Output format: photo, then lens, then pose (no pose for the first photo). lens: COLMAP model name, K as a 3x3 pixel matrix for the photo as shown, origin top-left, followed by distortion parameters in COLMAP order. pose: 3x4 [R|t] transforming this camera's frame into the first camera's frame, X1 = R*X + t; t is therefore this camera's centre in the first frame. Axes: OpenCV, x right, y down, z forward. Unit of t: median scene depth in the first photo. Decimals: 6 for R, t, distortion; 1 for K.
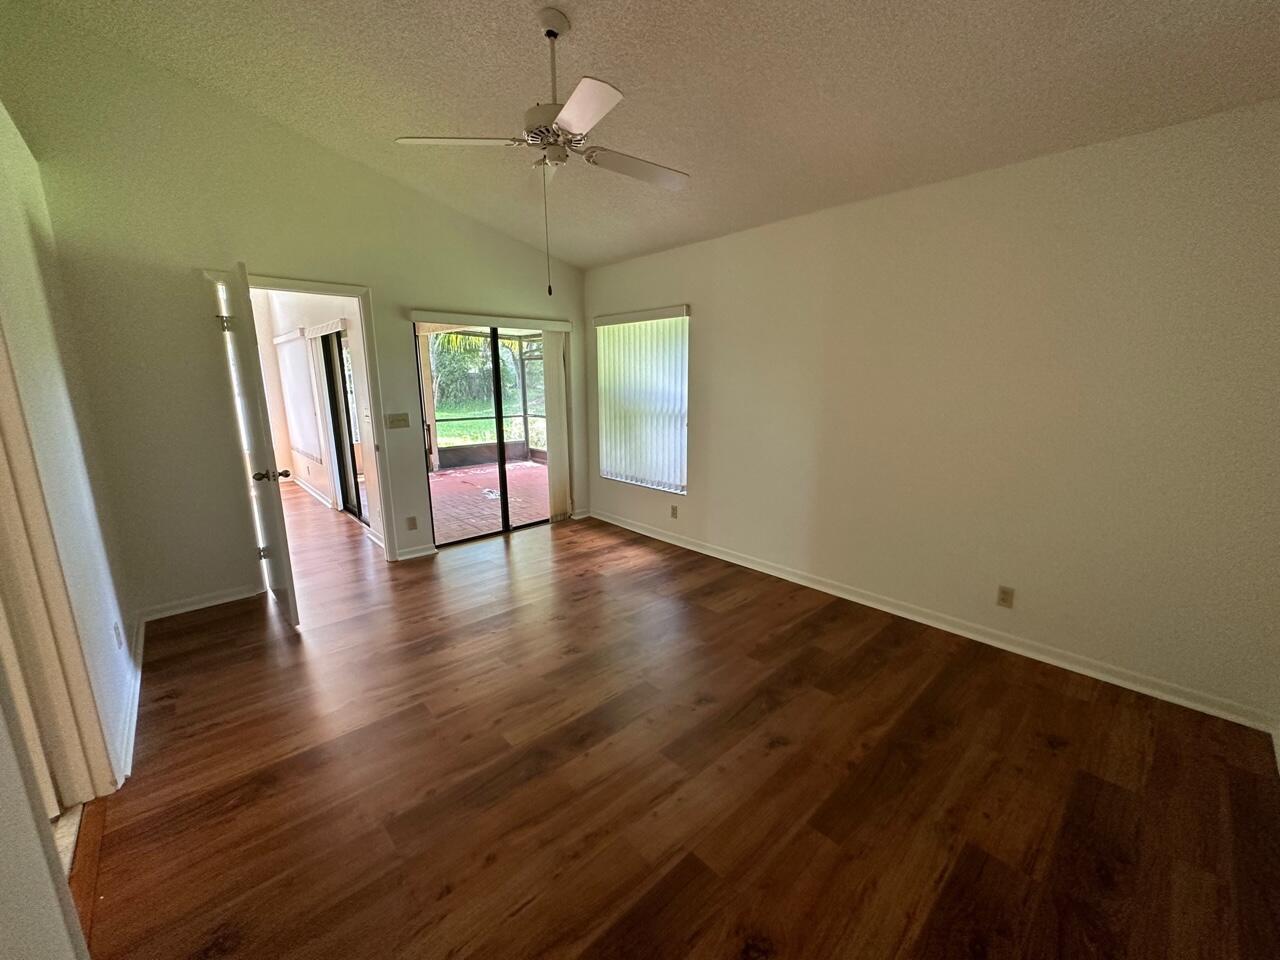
lens RADIAL K [[511.2, 0, 641.0], [0, 511.2, 480.3], [0, 0, 1]] dist [-0.000844, 0.000597]
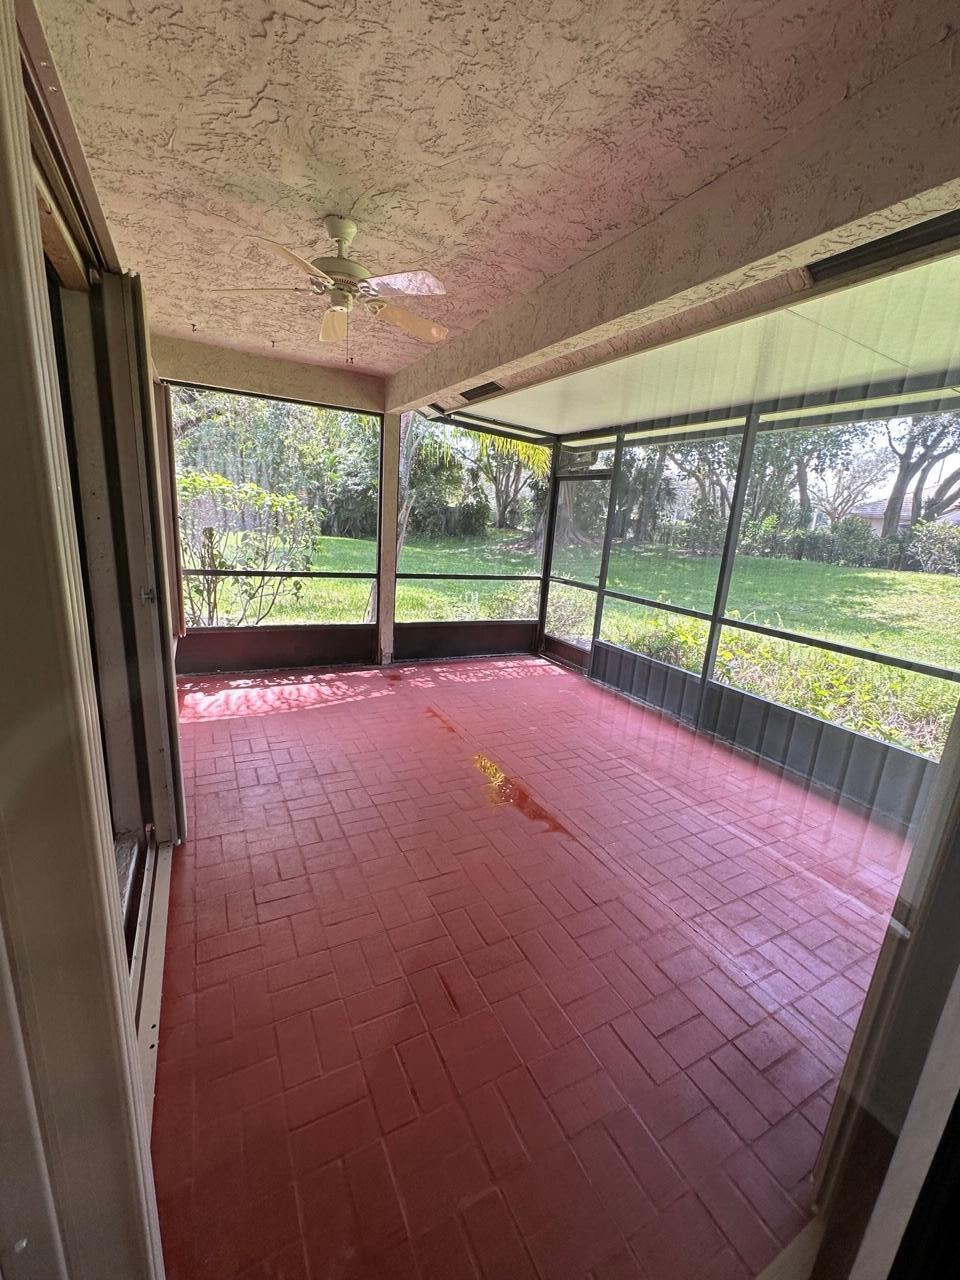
lens RADIAL K [[511.2, 0, 479.3], [0, 511.2, 642.8], [0, 0, 1]] dist [-0.000844, 0.000597]
pose [[0.965143, 0.133953, -0.224847, -0.157547], [-0.126373, 0.990829, 0.047841, -0.072231], [0.229193, -0.017759, 0.973219, 0.420237]]
